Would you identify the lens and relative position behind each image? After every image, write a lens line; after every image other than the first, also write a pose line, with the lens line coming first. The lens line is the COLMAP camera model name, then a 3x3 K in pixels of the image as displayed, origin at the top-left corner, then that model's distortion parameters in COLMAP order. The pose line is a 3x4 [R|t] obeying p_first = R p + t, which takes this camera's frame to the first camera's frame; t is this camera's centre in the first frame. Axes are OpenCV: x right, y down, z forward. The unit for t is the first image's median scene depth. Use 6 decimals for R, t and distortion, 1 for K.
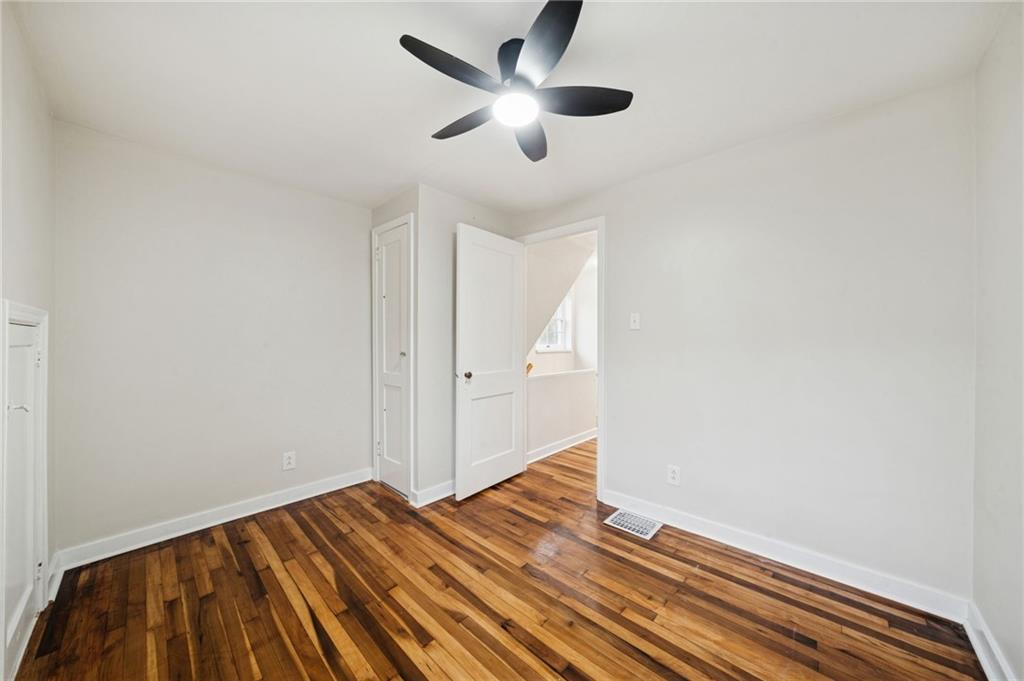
lens RADIAL K [[349.7, 0, 508.5], [0, 349.7, 341.0], [0, 0, 1]] dist [0.001579, 0.000040]
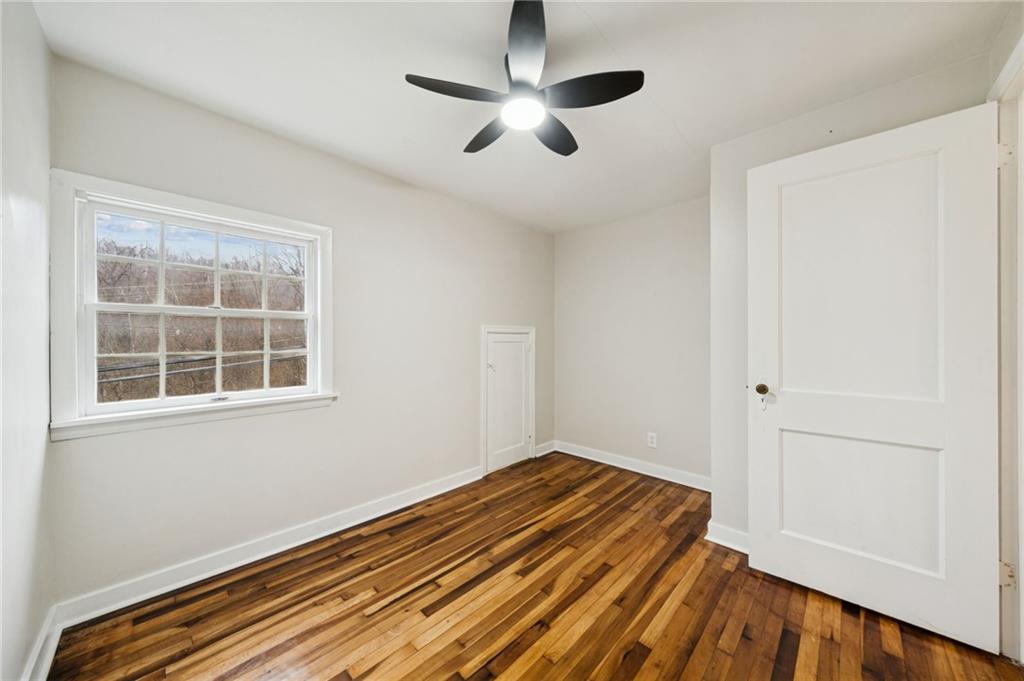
lens RADIAL K [[349.7, 0, 508.7], [0, 349.7, 341.3], [0, 0, 1]] dist [0.001579, 0.000040]
pose [[-0.018120, -0.000047, -0.999836, 0.719013], [0.001964, 0.999998, -0.000083, 0.006739], [0.999834, -0.001965, -0.018120, 0.674987]]
